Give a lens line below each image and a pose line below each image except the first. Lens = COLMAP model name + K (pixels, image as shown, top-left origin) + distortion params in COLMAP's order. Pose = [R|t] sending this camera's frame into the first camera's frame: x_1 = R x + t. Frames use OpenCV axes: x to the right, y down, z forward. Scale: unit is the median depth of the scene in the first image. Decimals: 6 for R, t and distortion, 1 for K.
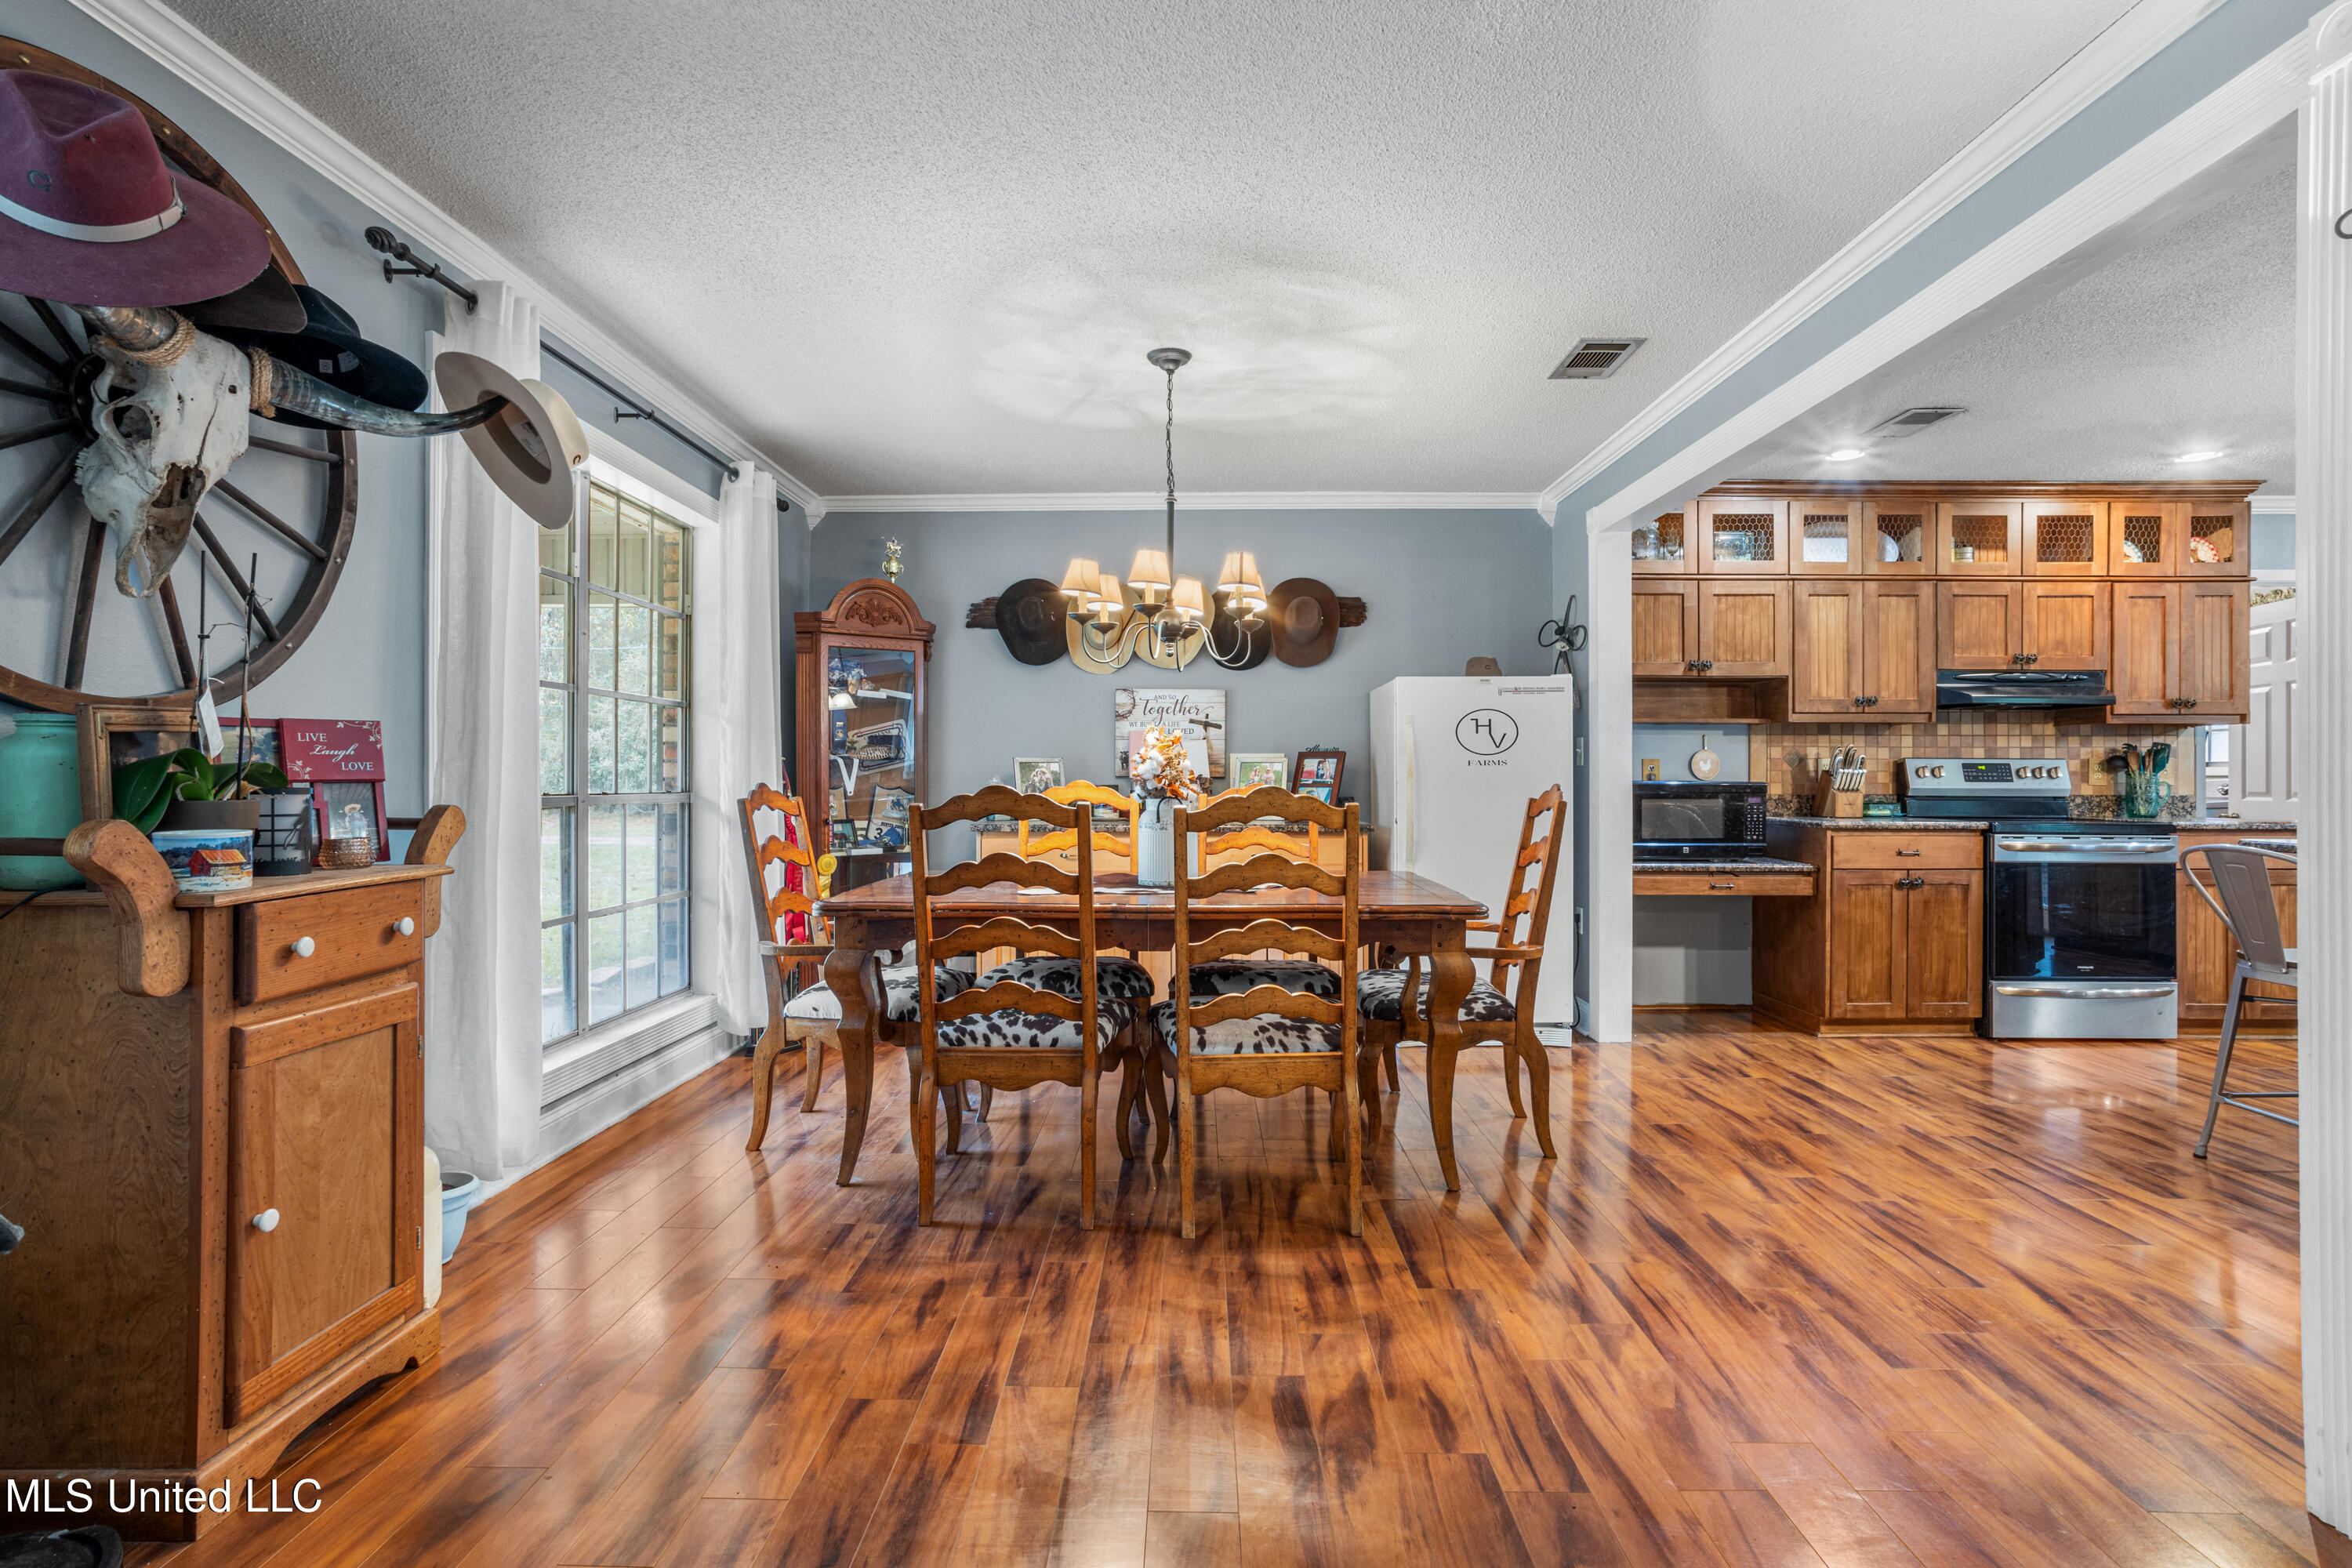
lens RADIAL K [[1126.5, 0, 1151.0], [0, 1126.5, 782.4], [0, 0, 1]] dist [-0.050429, 0.021959]
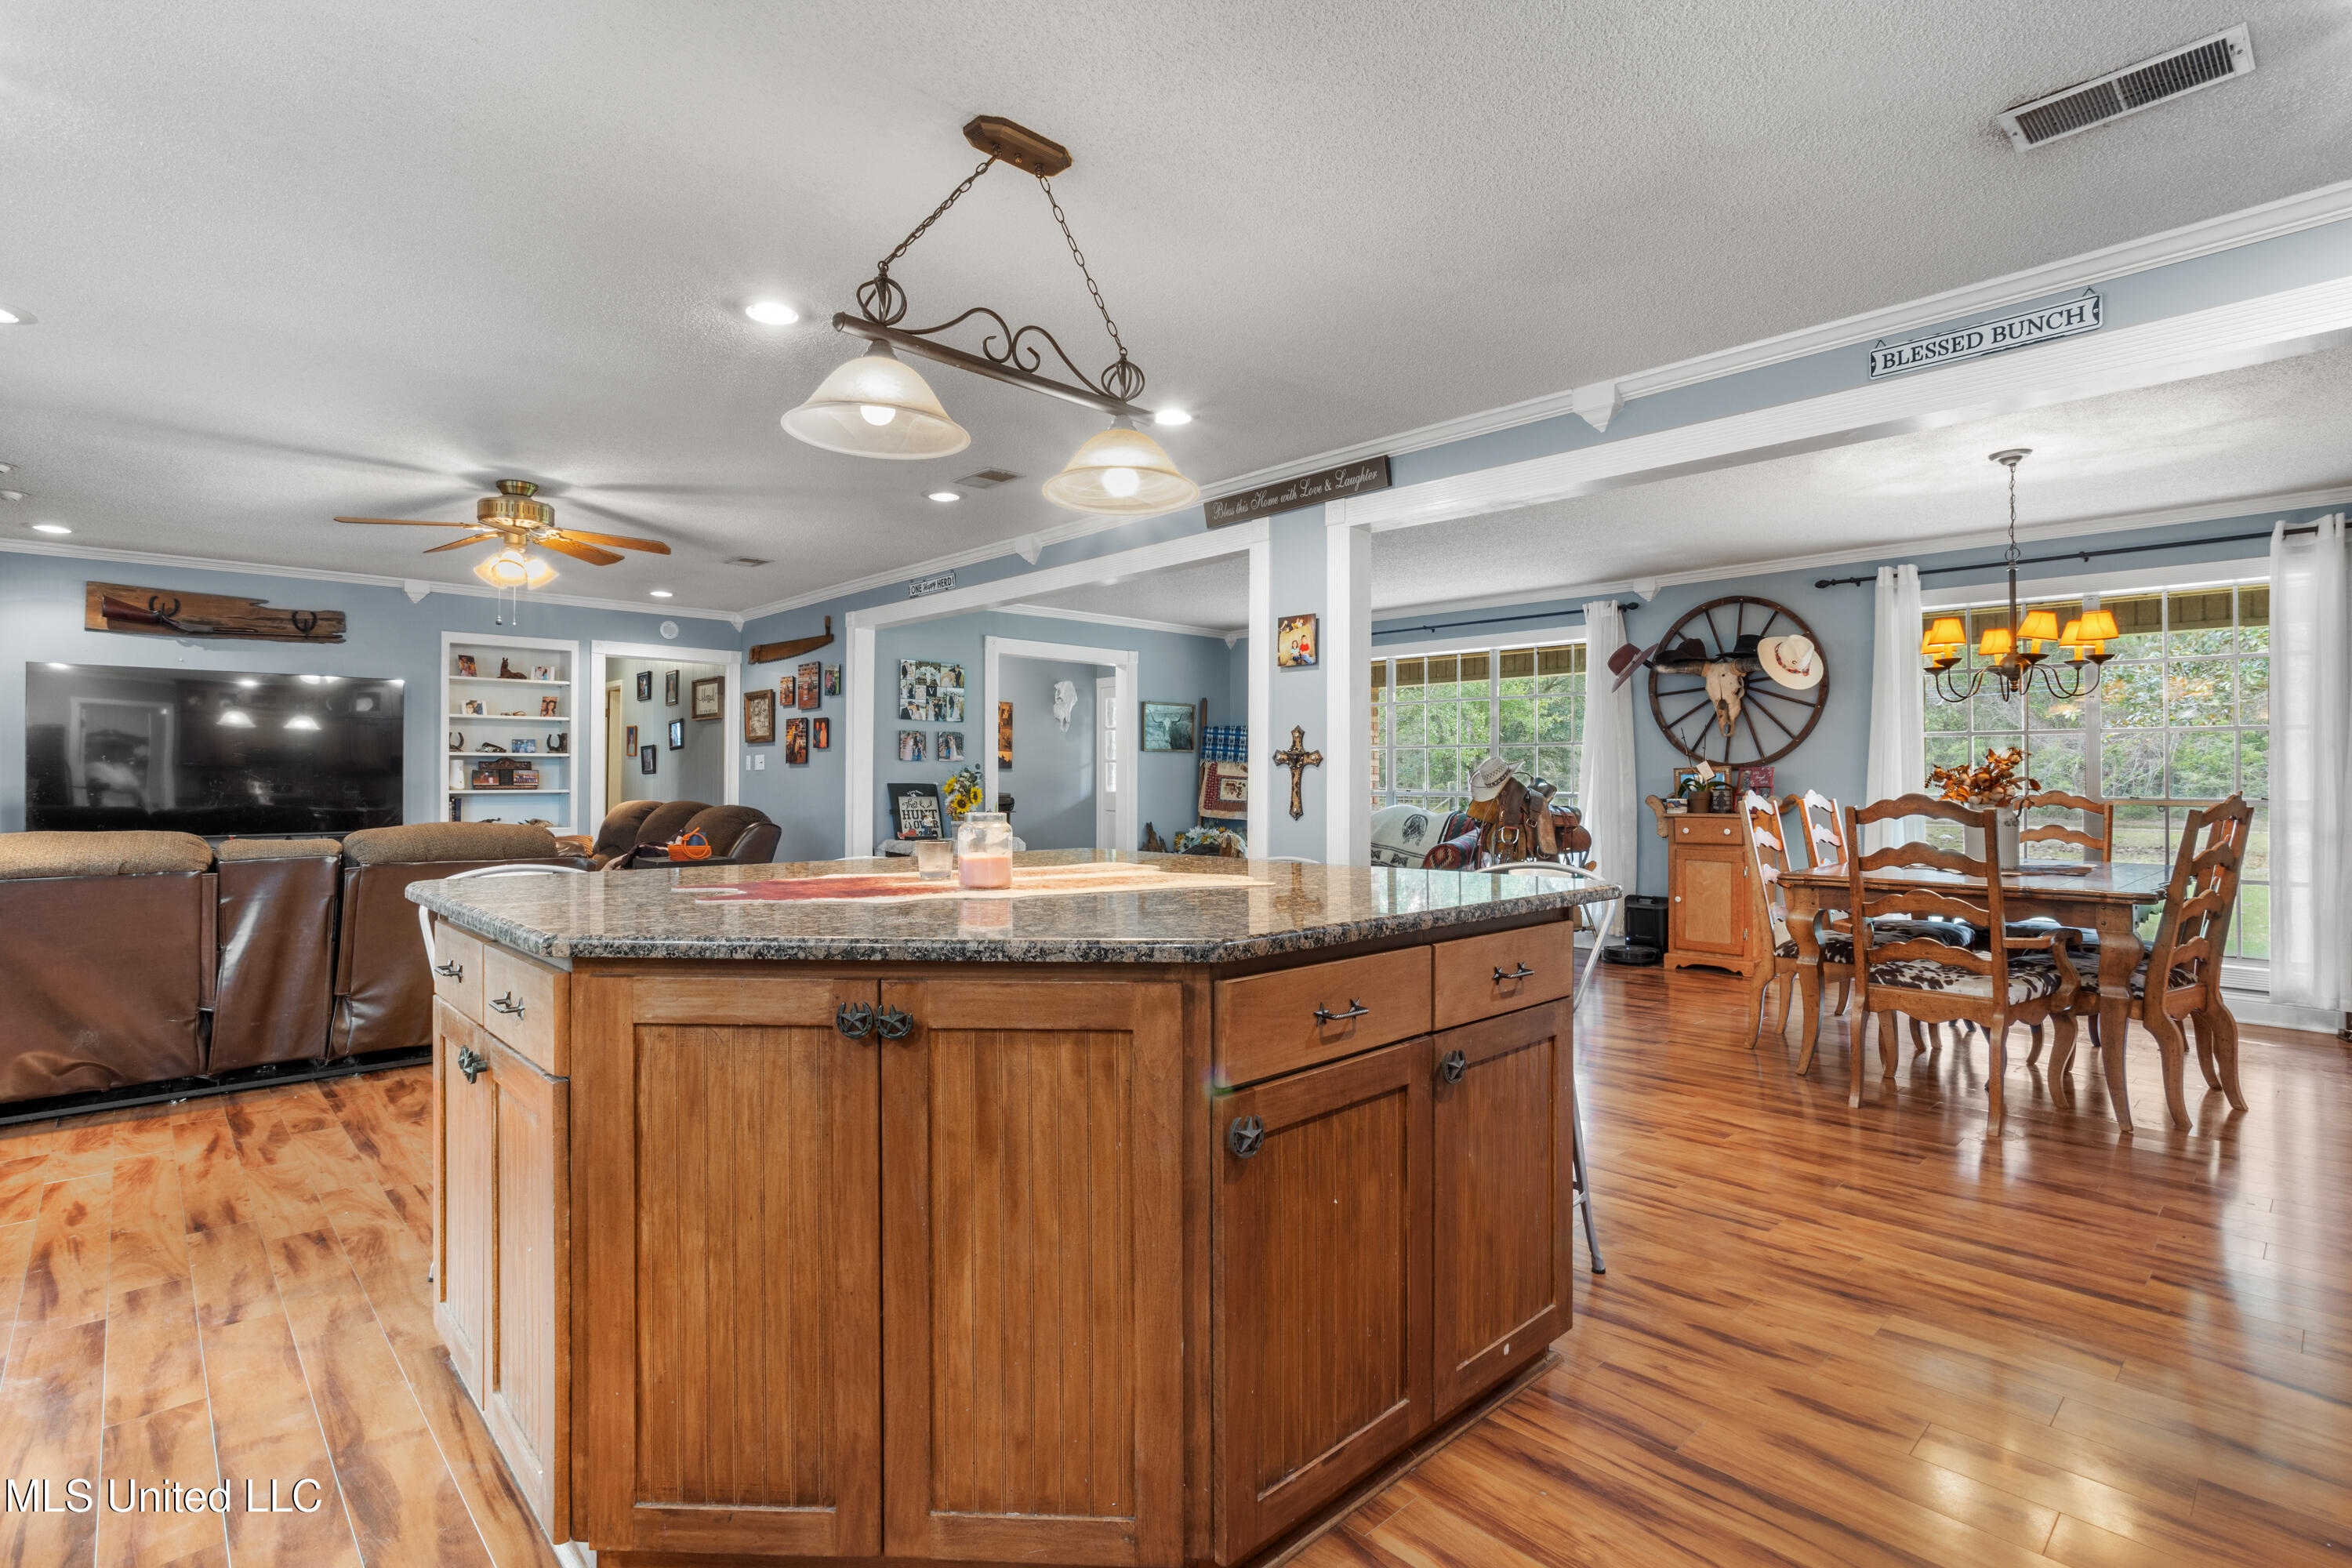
lens RADIAL K [[1126.5, 0, 1142.0], [0, 1126.5, 755.1], [0, 0, 1]] dist [-0.050429, 0.021959]
pose [[-0.723004, -0.020715, -0.690533, 1.132043], [-0.006377, 0.999708, -0.023313, -0.004164], [0.690815, -0.012452, -0.722925, 0.875539]]
